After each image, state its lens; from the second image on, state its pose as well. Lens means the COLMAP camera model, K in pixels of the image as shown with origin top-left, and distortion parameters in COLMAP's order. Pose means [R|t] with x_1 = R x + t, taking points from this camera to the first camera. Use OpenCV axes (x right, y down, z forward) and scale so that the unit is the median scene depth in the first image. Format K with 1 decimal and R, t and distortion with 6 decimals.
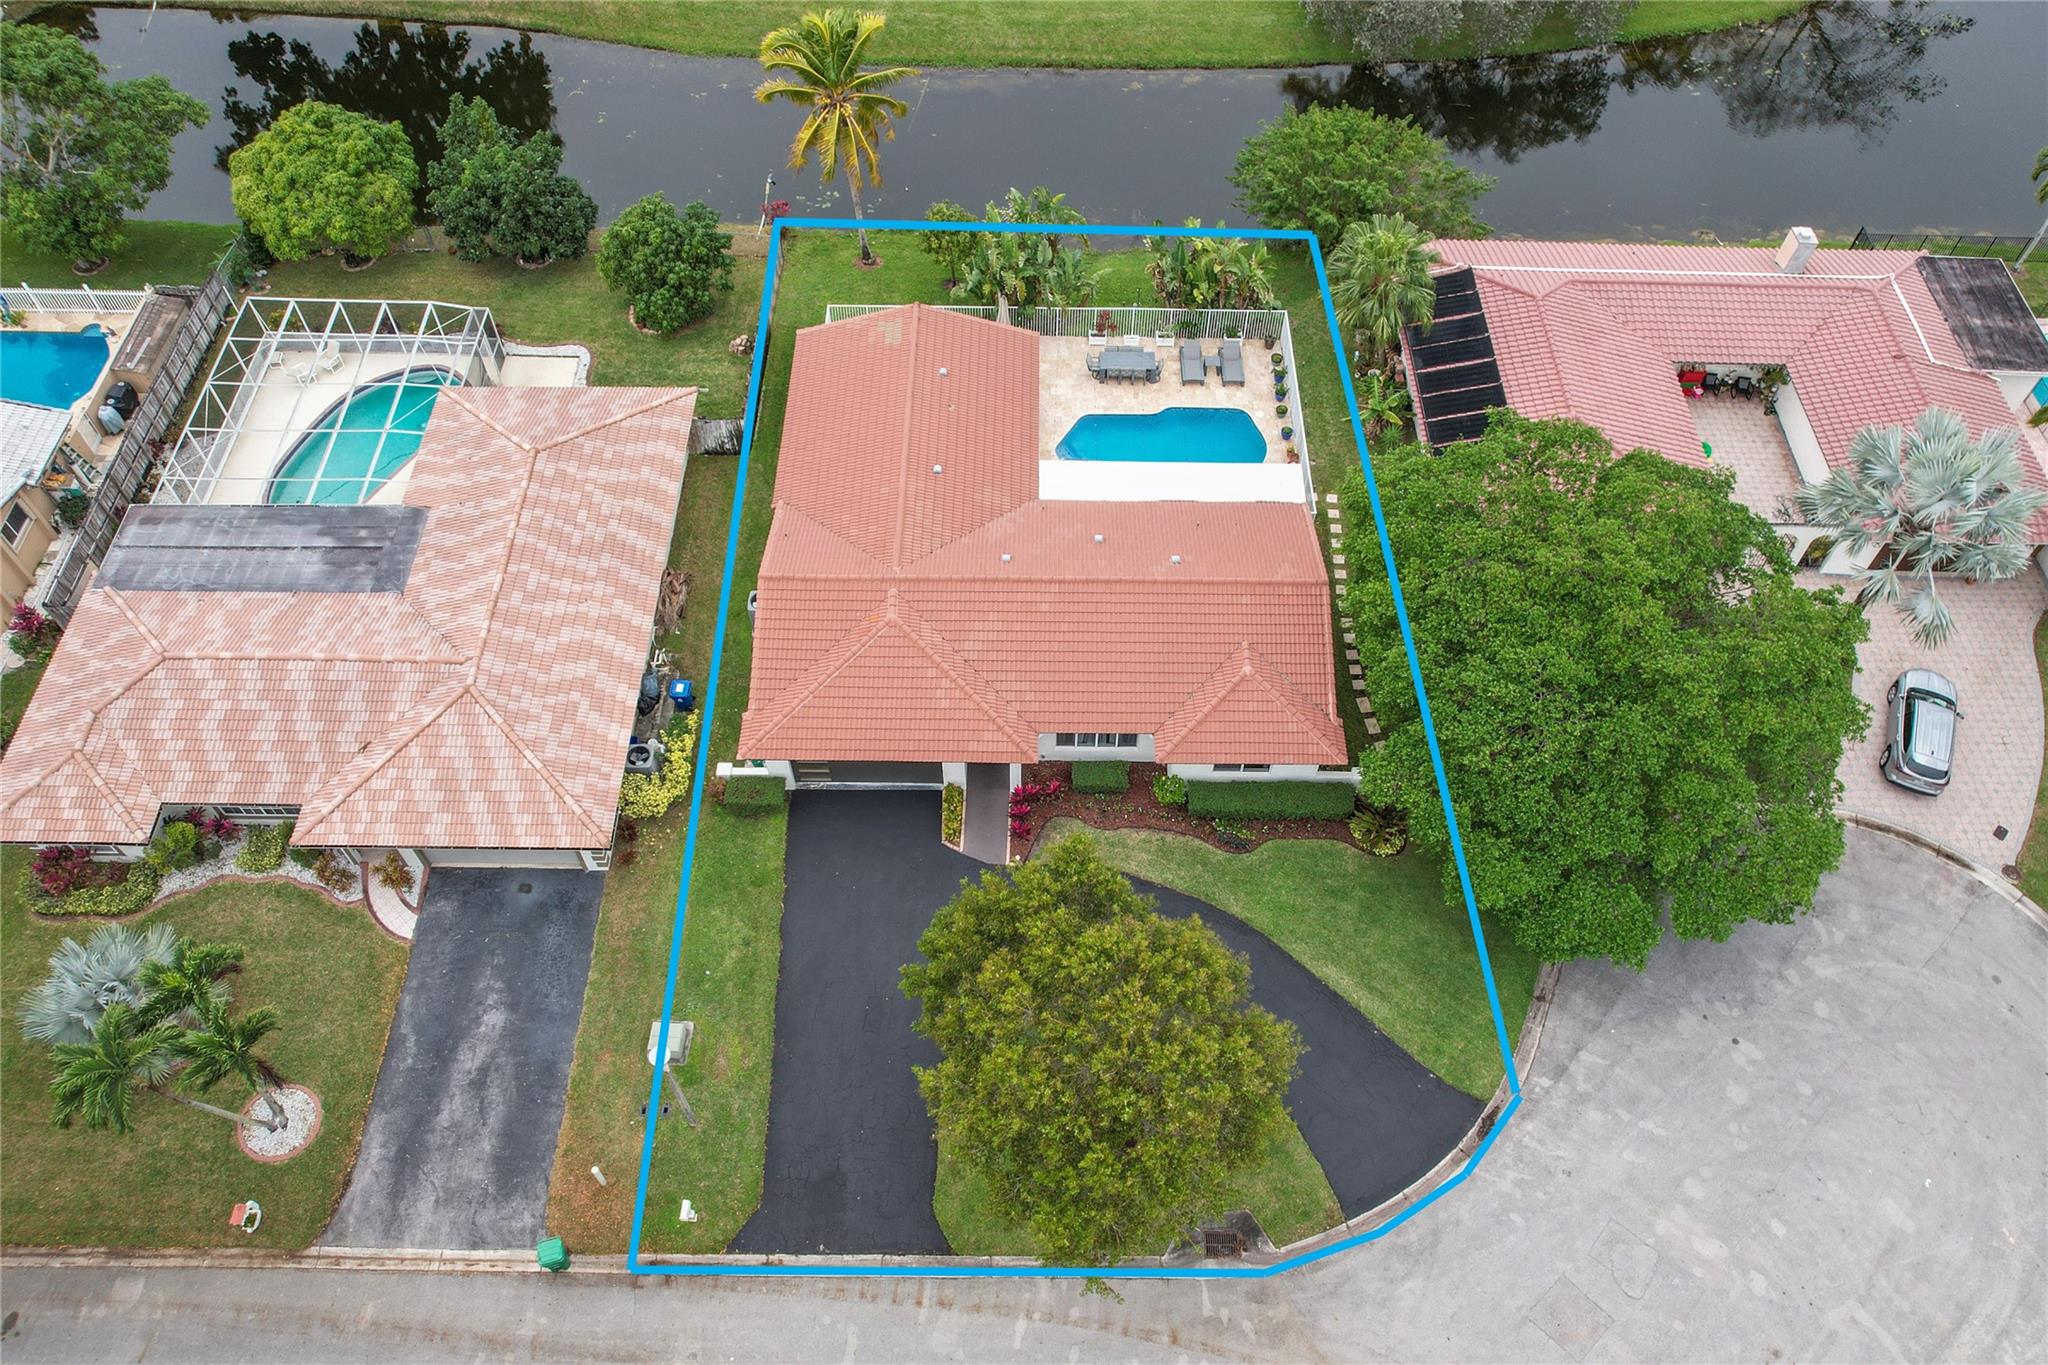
lens RADIAL K [[1330.0, 0, 1061.8], [0, 1330.0, 687.5], [0, 0, 1]] dist [-0.056907, 0.037997]
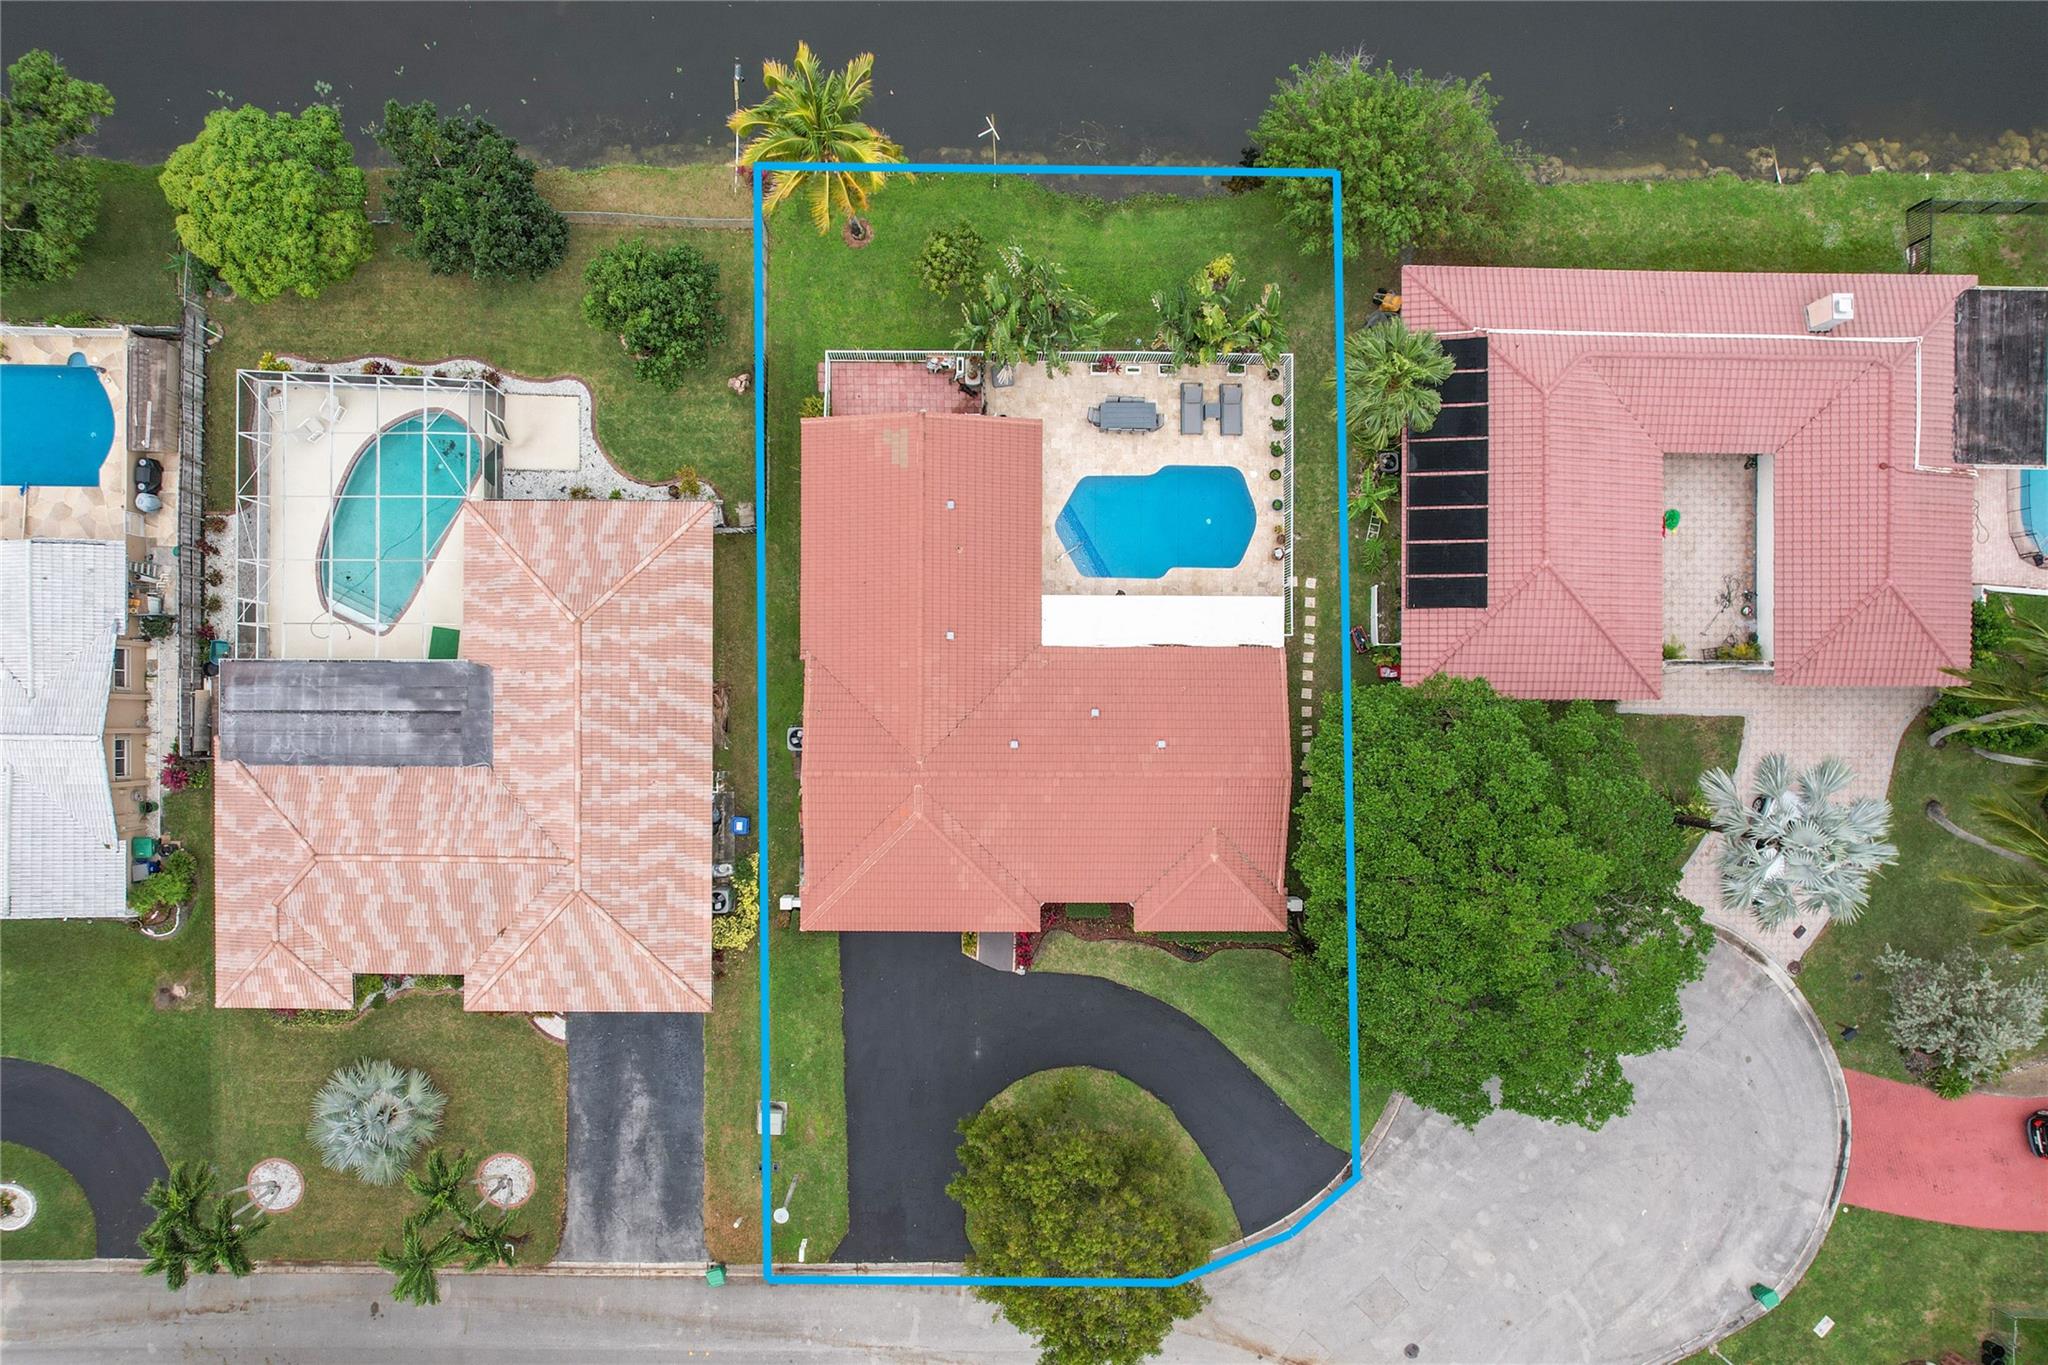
lens RADIAL K [[1285.6, 0, 1024.0], [0, 1285.6, 682.5], [0, 0, 1]] dist [-0.035769, 0.002368]
pose [[0.999867, 0.014477, 0.007532, -0.046383], [-0.016286, 0.855675, 0.517258, -0.784736], [0.001043, -0.517312, 0.855796, 0.083058]]
